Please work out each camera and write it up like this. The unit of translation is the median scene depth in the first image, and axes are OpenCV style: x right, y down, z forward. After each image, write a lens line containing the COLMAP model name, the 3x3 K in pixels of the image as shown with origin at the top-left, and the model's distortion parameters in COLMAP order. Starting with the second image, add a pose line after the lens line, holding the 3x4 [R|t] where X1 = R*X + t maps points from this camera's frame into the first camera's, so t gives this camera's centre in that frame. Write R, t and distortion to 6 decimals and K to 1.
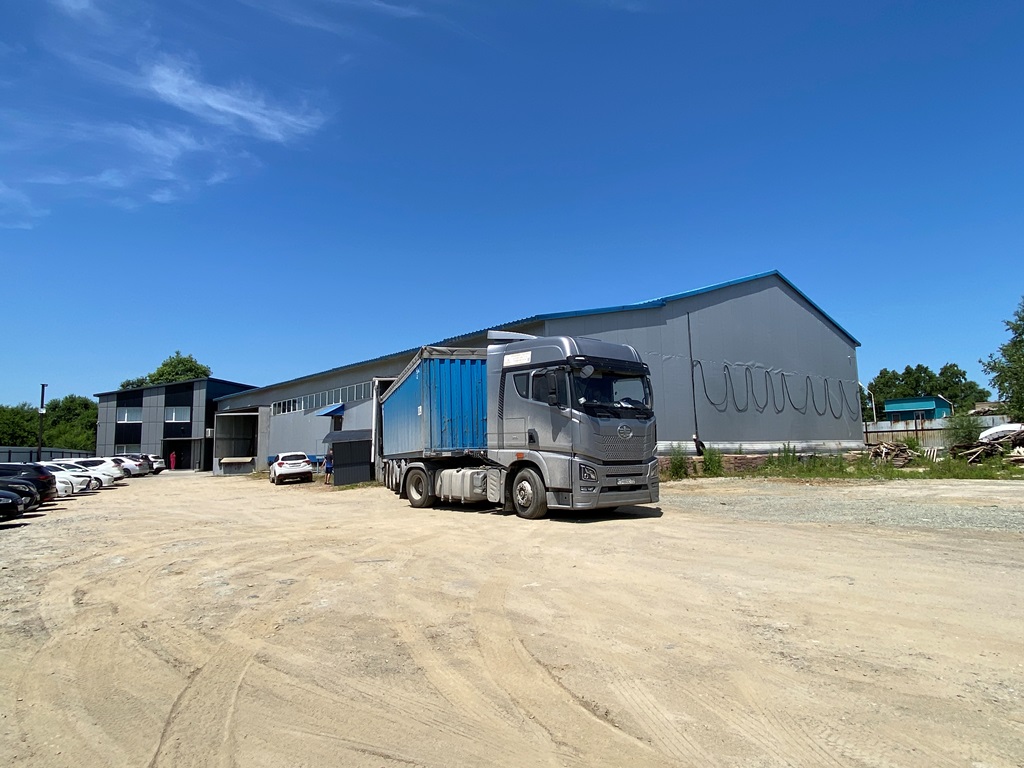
lens RADIAL K [[633.3, 0, 504.4], [0, 633.3, 379.6], [0, 0, 1]] dist [0.031820, -0.037851]
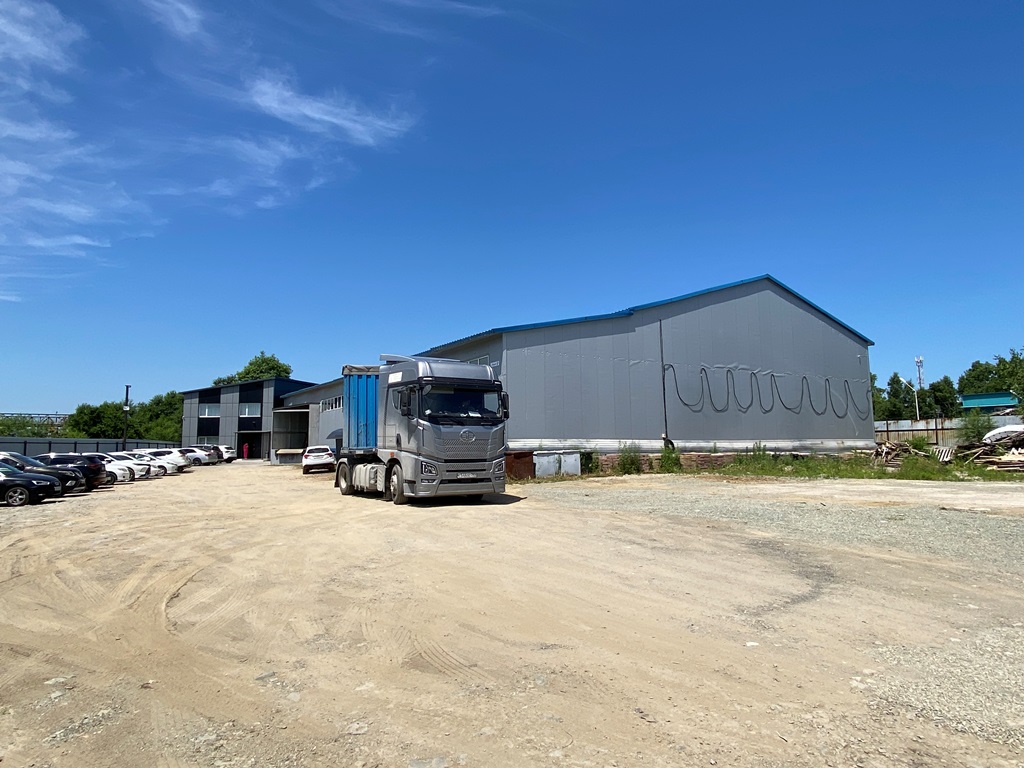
lens RADIAL K [[631.6, 0, 509.1], [0, 631.6, 377.7], [0, 0, 1]] dist [0.047500, -0.055685]
pose [[0.990851, -0.004241, -0.134892, 0.125844], [0.005444, 0.999949, 0.008553, -0.012761], [0.134849, -0.009209, 0.990823, -0.066353]]
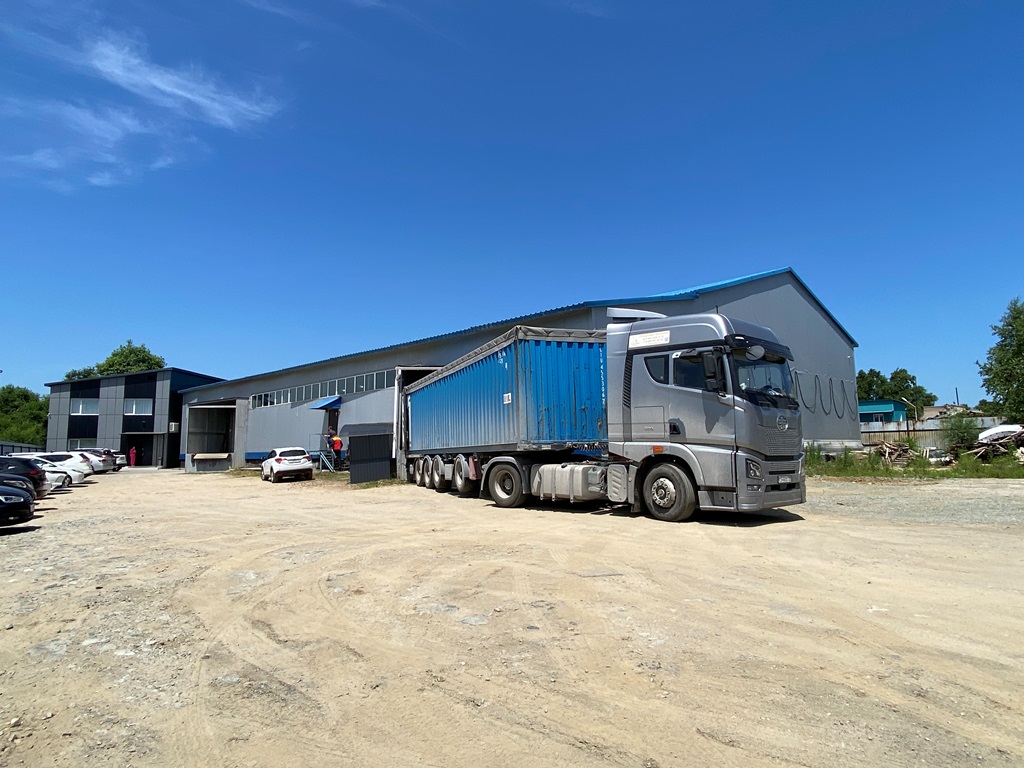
lens RADIAL K [[635.7, 0, 509.1], [0, 635.7, 375.3], [0, 0, 1]] dist [0.017244, -0.022635]
pose [[0.996348, 0.016994, 0.083674, -0.074650], [-0.016521, 0.999843, -0.006351, 0.007927], [-0.083768, 0.004945, 0.996473, 0.040533]]
